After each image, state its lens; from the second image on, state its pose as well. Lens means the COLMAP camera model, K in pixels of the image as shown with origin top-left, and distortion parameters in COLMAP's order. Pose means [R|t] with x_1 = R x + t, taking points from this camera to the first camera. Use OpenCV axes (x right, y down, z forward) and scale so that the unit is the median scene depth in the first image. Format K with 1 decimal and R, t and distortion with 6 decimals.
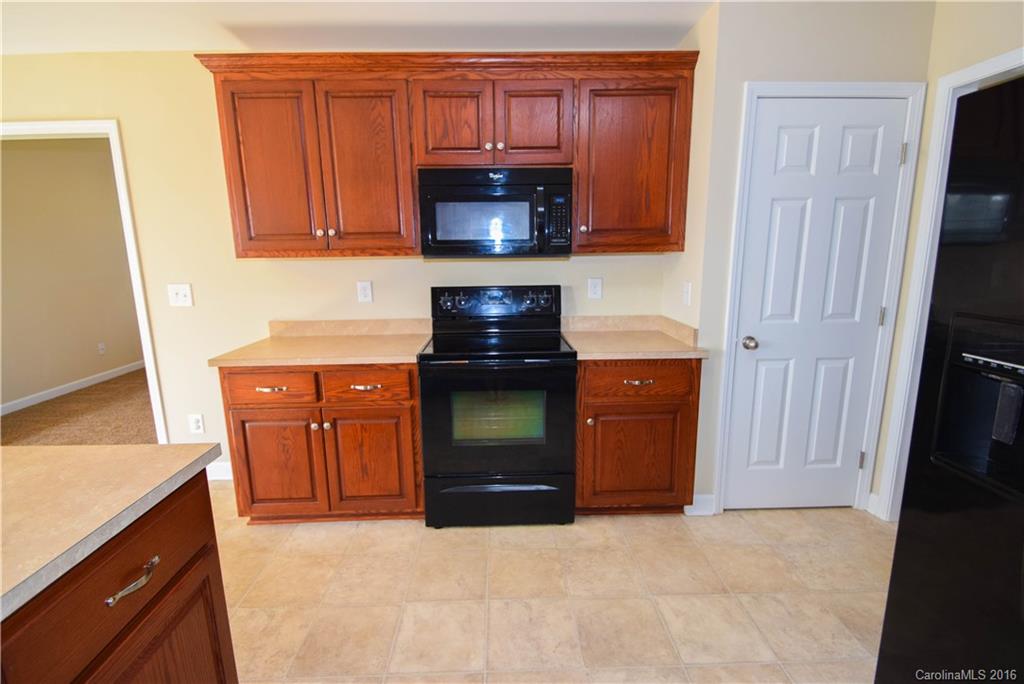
lens RADIAL K [[464.0, 0, 507.8], [0, 464.0, 347.1], [0, 0, 1]] dist [-0.015677, -0.000265]
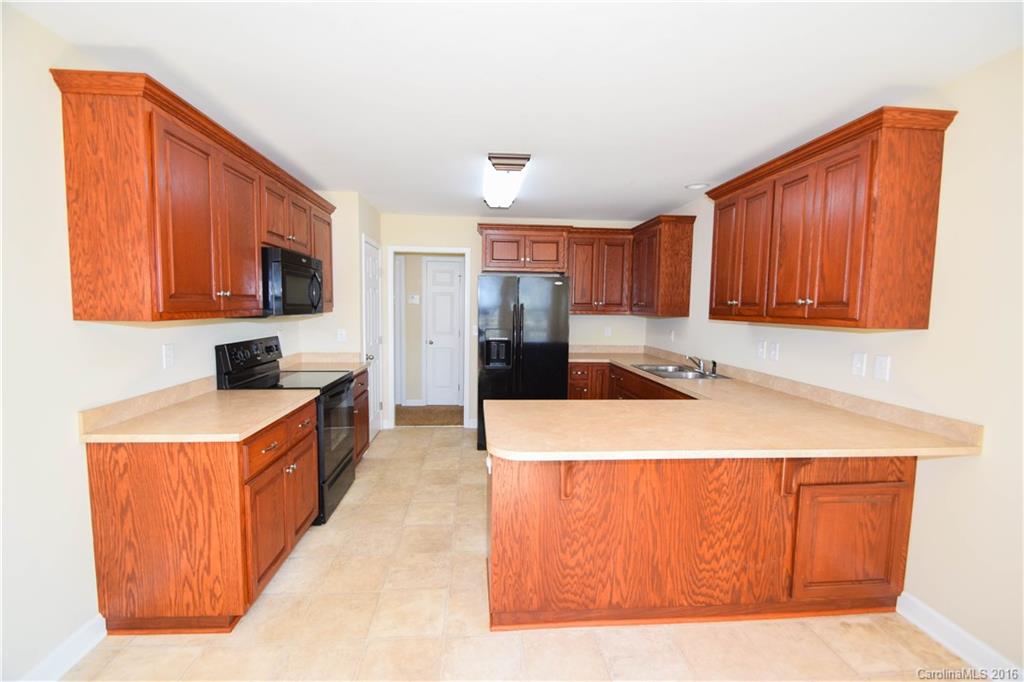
lens RADIAL K [[464.0, 0, 507.8], [0, 464.0, 346.1], [0, 0, 1]] dist [-0.015677, -0.000265]
pose [[-0.053672, -0.076792, 0.995602, -1.450059], [0.188299, 0.978373, 0.085614, -0.106982], [-0.980644, 0.192066, -0.038051, 0.461961]]
